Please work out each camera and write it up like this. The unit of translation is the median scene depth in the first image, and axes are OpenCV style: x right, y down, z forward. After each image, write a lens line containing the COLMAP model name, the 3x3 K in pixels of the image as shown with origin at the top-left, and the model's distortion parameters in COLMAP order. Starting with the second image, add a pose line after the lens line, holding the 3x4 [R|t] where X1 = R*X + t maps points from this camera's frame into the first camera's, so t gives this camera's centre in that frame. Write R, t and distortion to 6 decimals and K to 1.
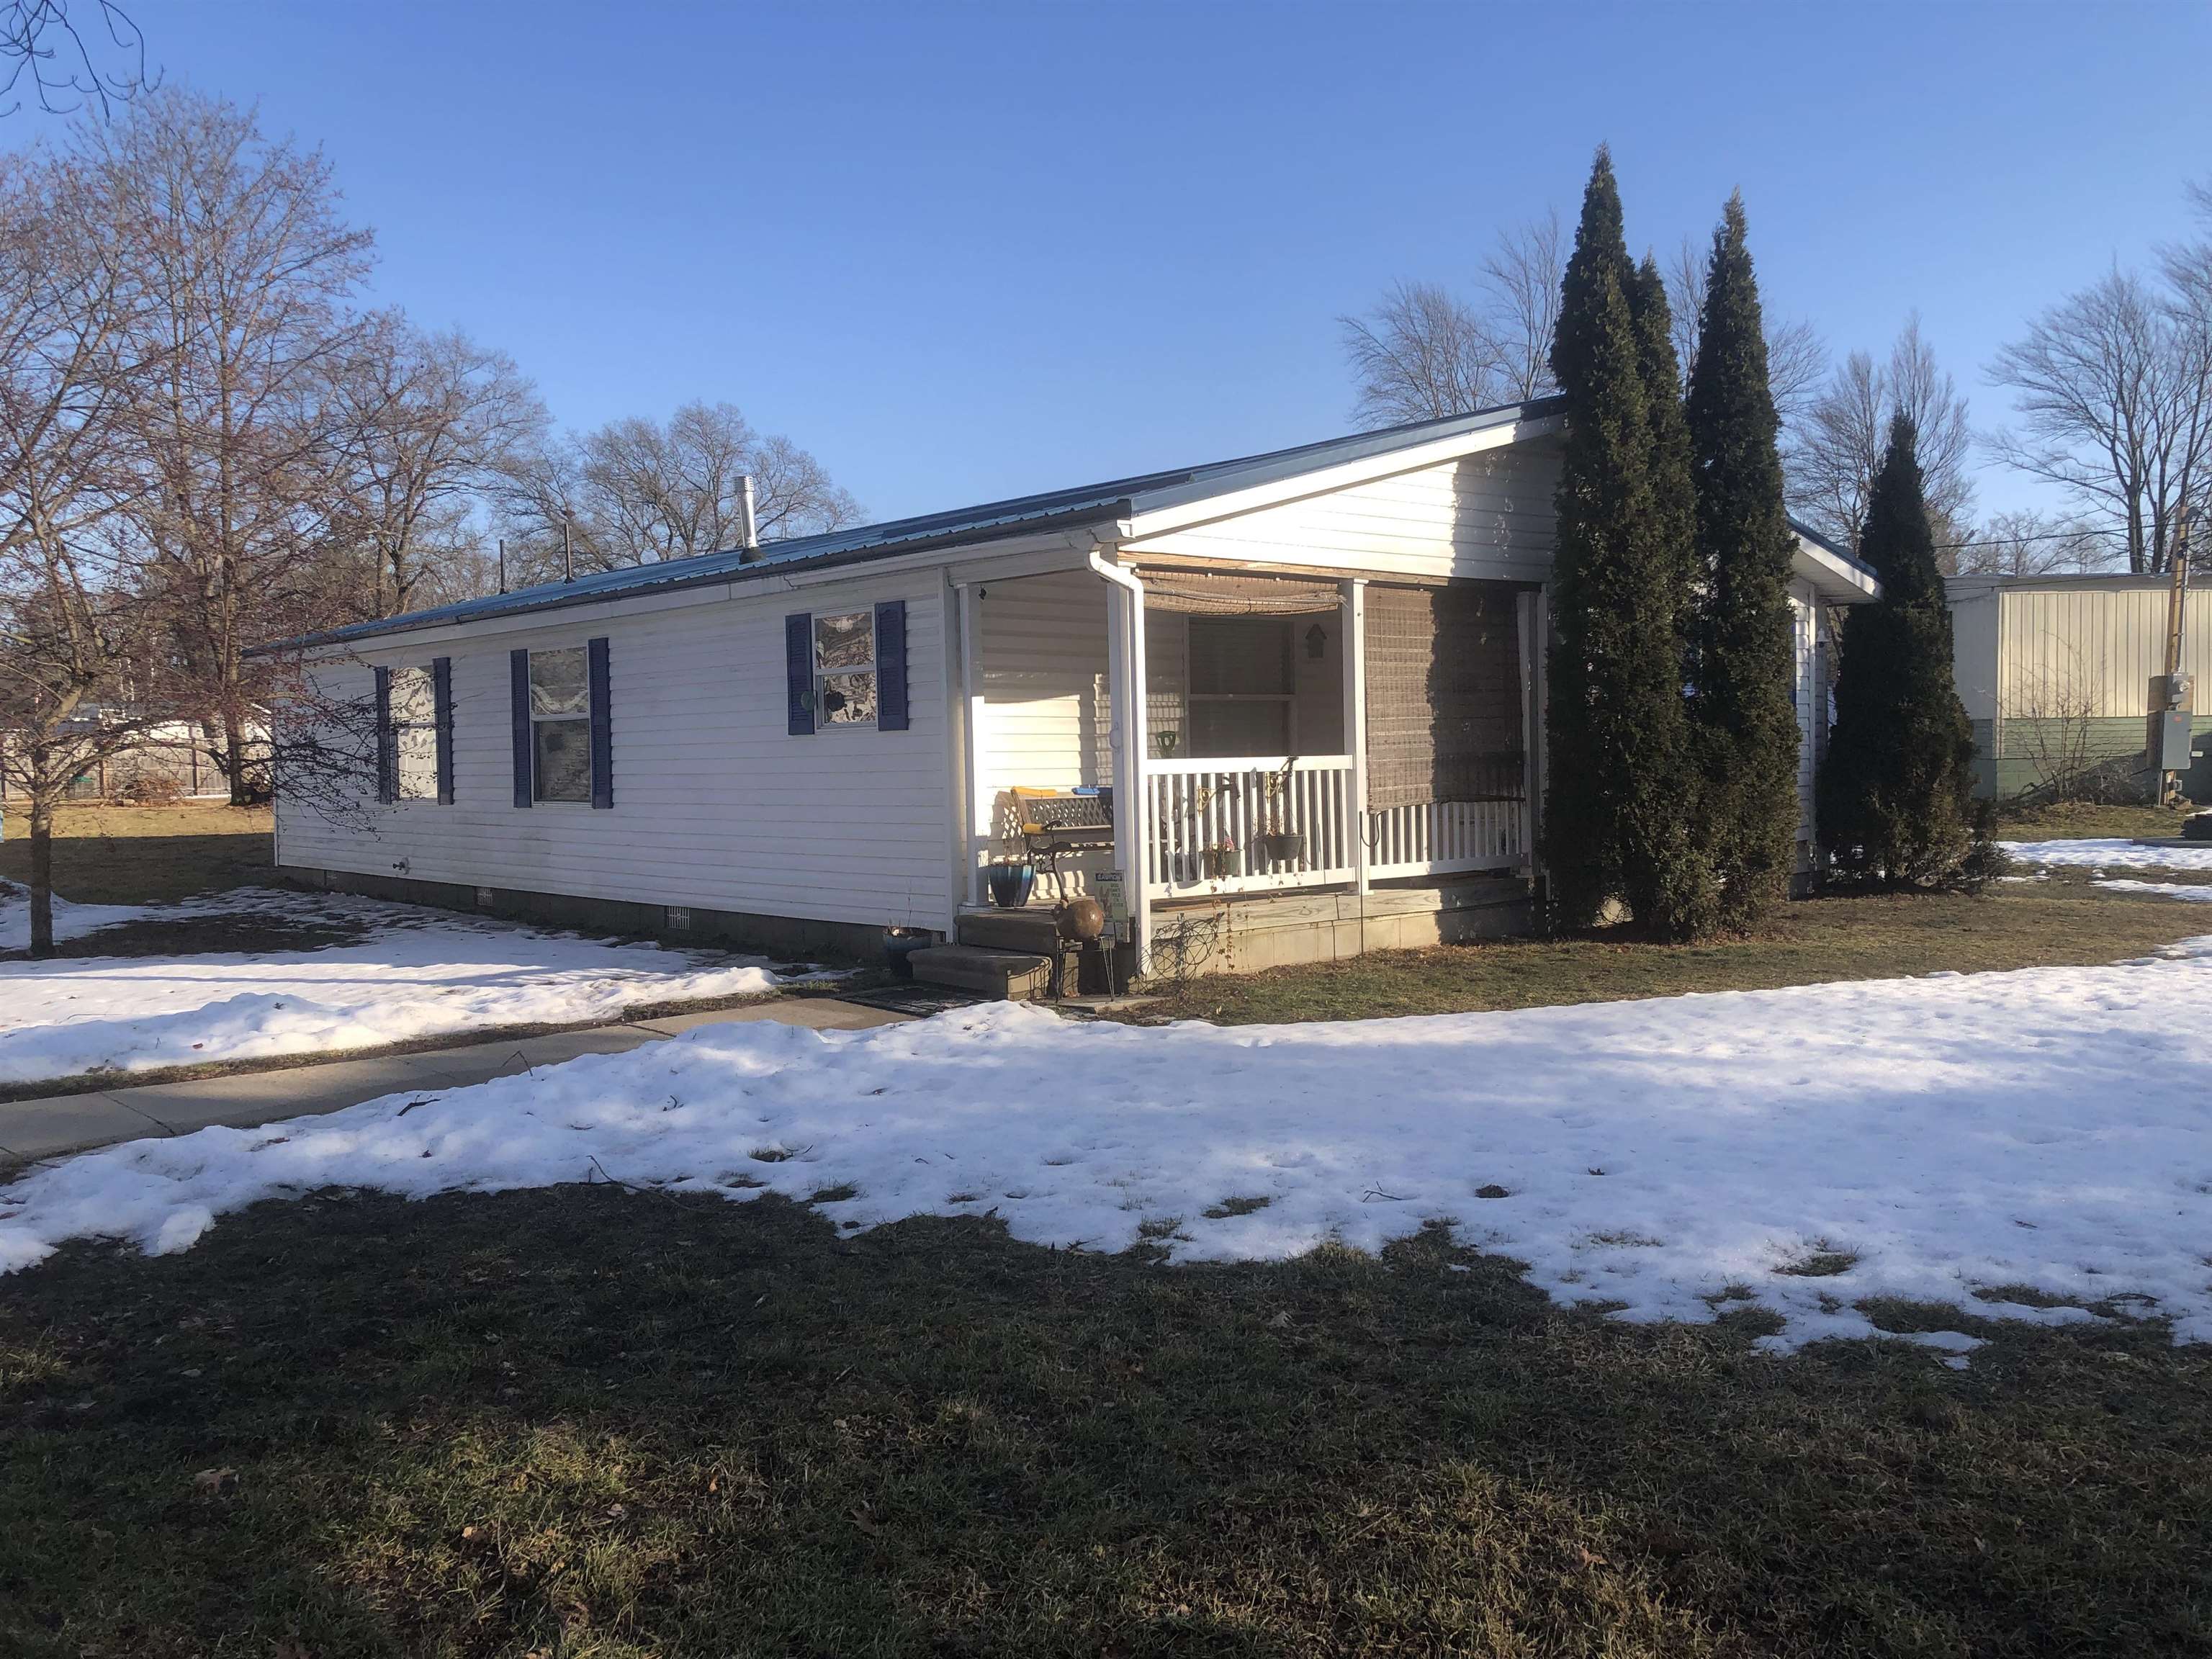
lens RADIAL K [[1805.3, 0, 1106.0], [0, 1805.3, 829.5], [0, 0, 1]] dist [0.003668, -0.000201]
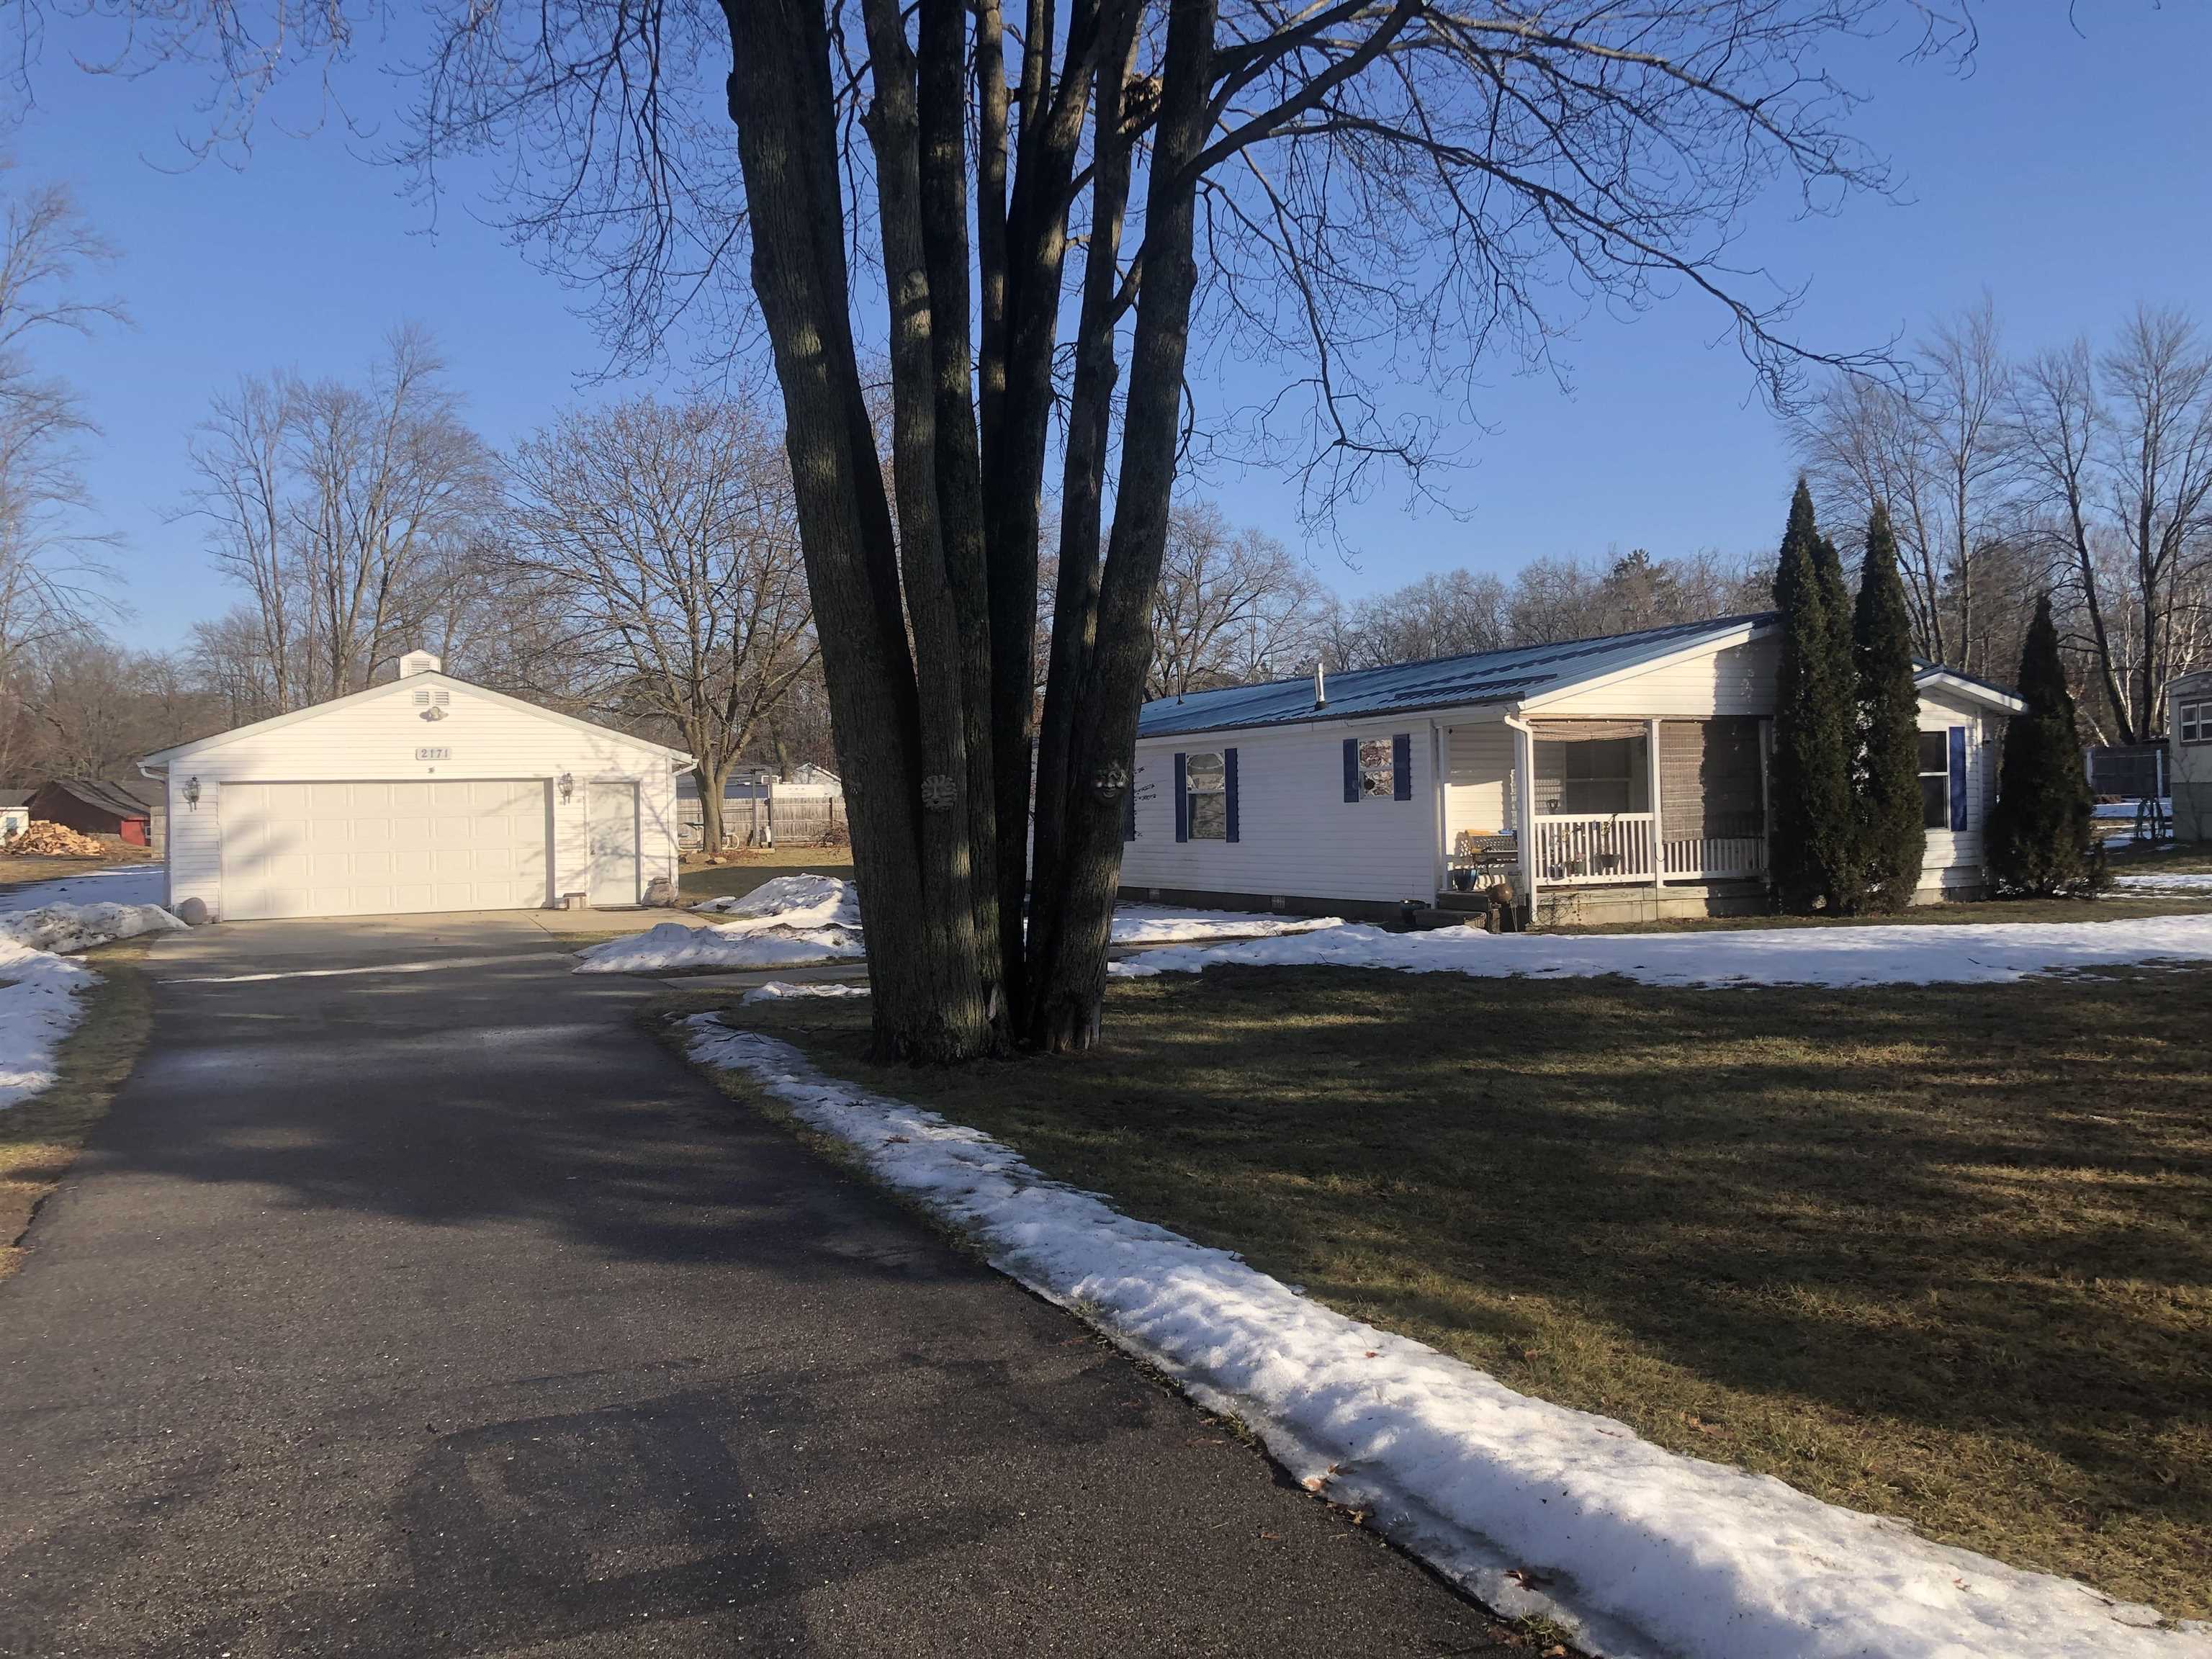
lens RADIAL K [[1558.8, 0, 1105.1], [0, 1558.8, 809.8], [0, 0, 1]] dist [0.004517, 0.000577]
pose [[0.962246, -0.001874, -0.272174, 0.030538], [-0.009120, 0.999193, -0.039121, 0.023910], [0.272028, 0.040126, 0.961452, -0.705825]]
